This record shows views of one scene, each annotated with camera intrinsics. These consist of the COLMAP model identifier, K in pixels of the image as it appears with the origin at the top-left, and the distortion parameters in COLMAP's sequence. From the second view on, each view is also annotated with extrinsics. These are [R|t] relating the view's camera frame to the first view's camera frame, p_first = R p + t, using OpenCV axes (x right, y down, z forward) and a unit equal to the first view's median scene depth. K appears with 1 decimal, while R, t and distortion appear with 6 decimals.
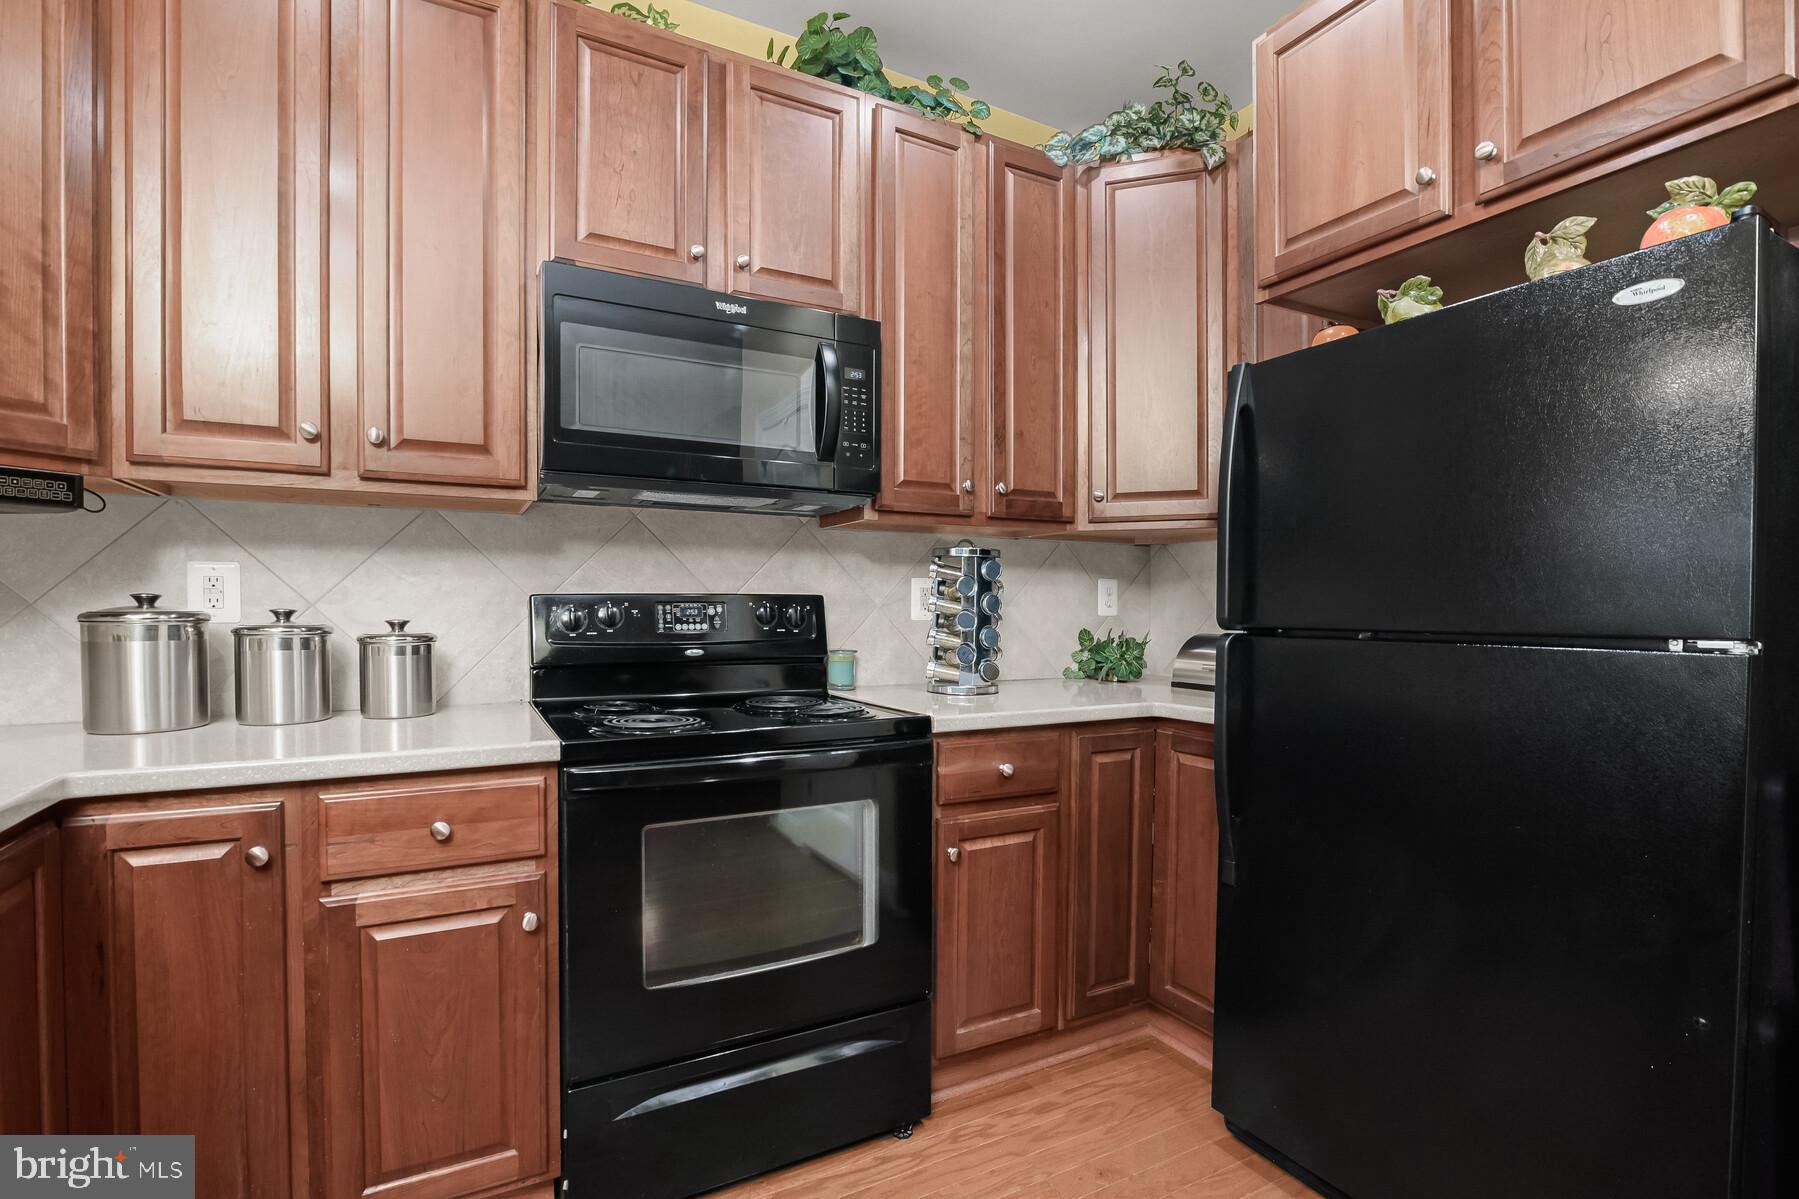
lens RADIAL K [[839.9, 0, 891.2], [0, 839.9, 622.8], [0, 0, 1]] dist [-0.016651, 0.000417]
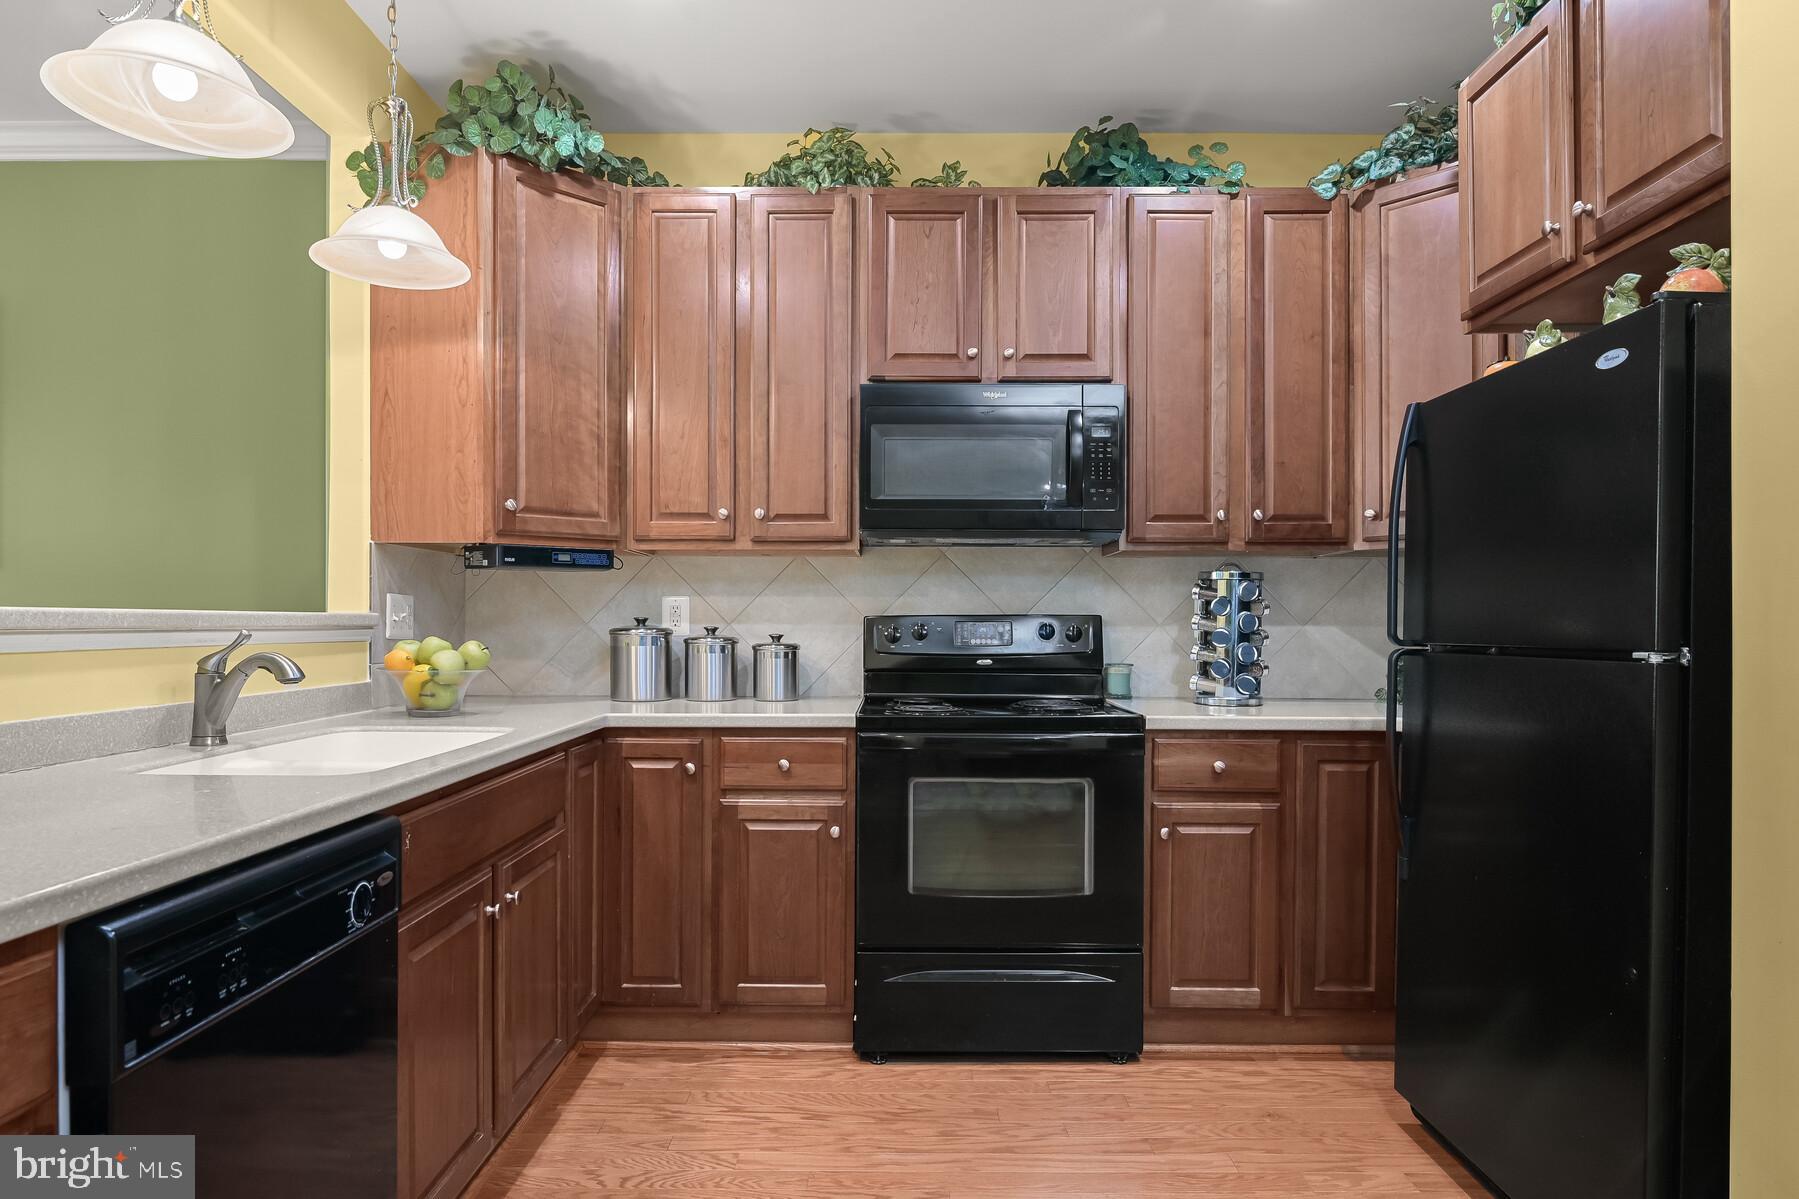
lens RADIAL K [[1070.5, 0, 897.3], [0, 1070.5, 627.2], [0, 0, 1]] dist [0.004755, 0.000134]
pose [[0.880163, 0.000473, -0.474671, 0.460121], [-0.009763, 0.999806, -0.017107, 0.013706], [0.474571, 0.019691, 0.879997, -0.519490]]
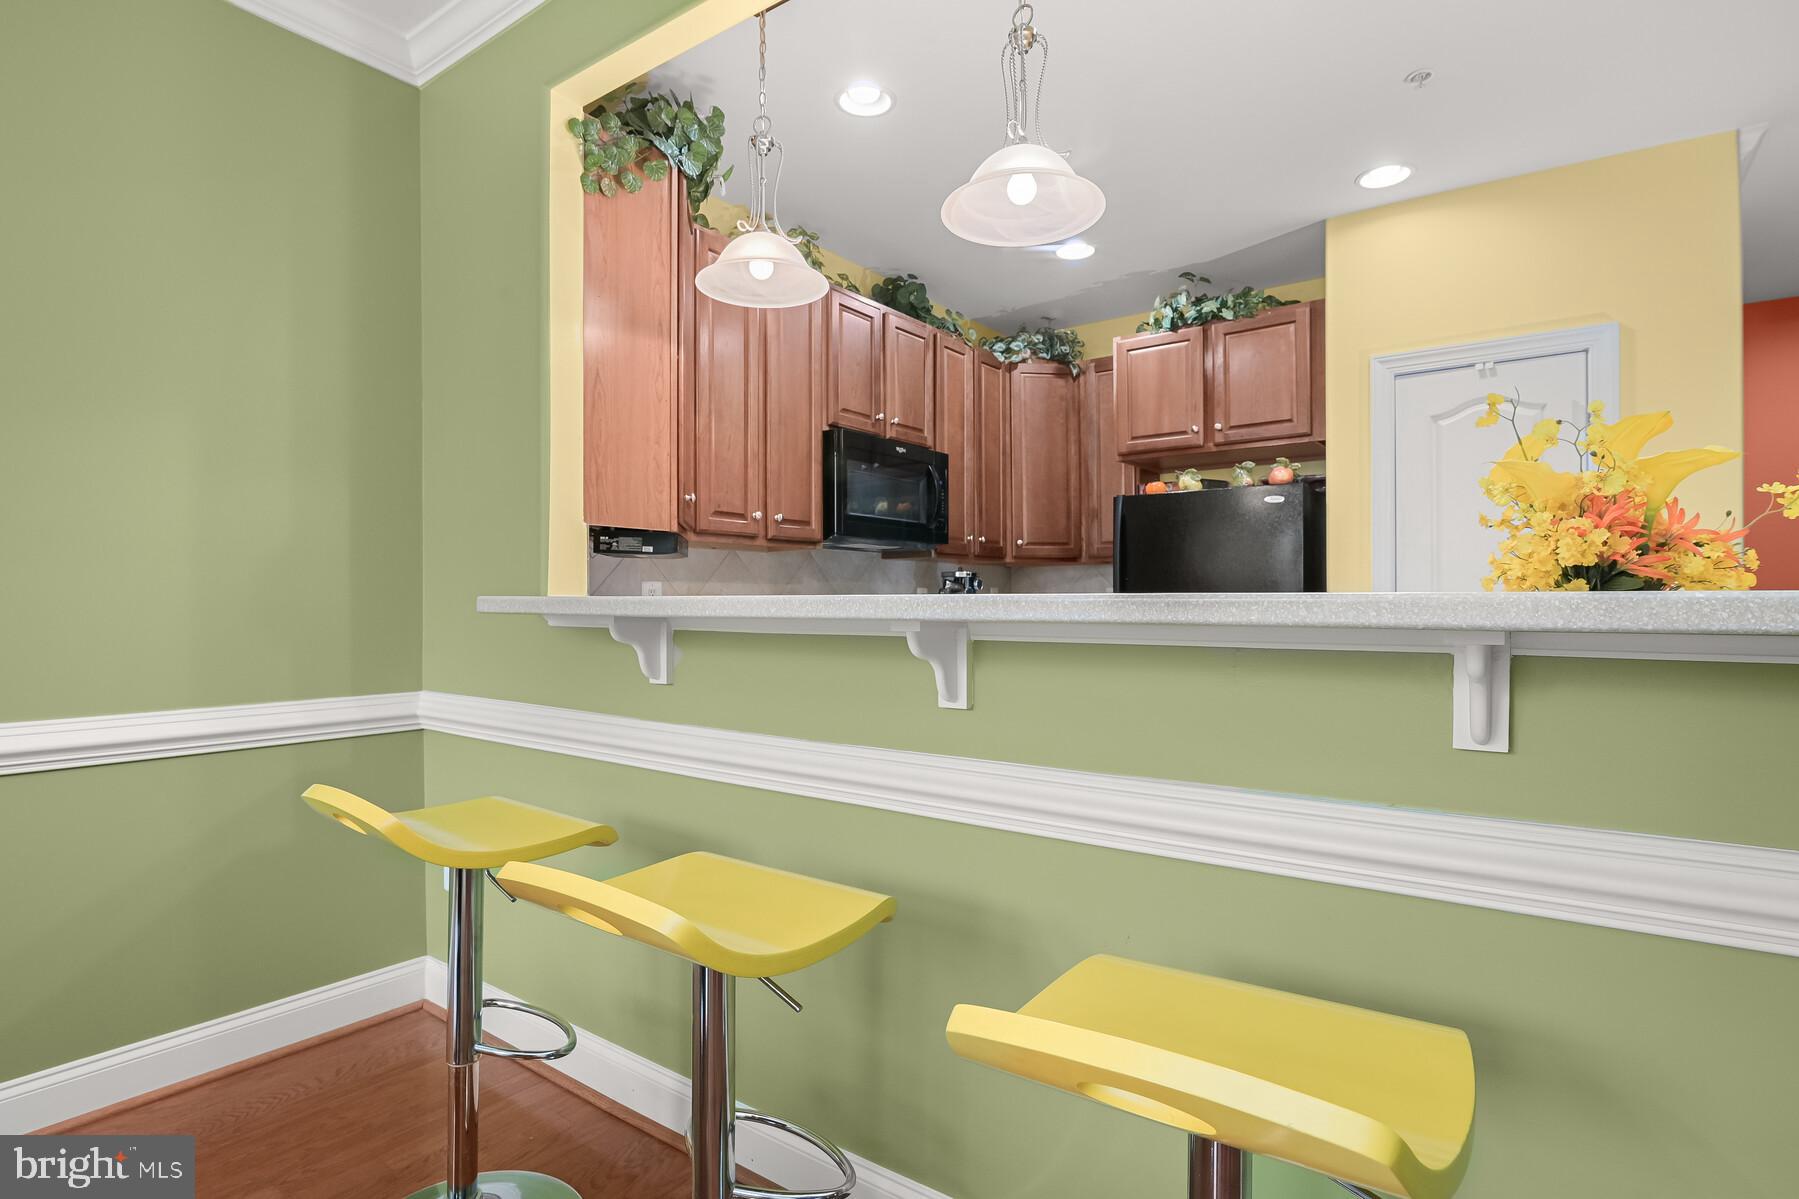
lens RADIAL K [[905.7, 0, 901.5], [0, 905.7, 602.7], [0, 0, 1]] dist [-0.001813, -0.000257]
pose [[0.901451, -0.004720, 0.432855, -1.077756], [0.013650, 0.999753, -0.017525, 0.010884], [-0.432665, 0.021707, 0.901293, -0.854289]]
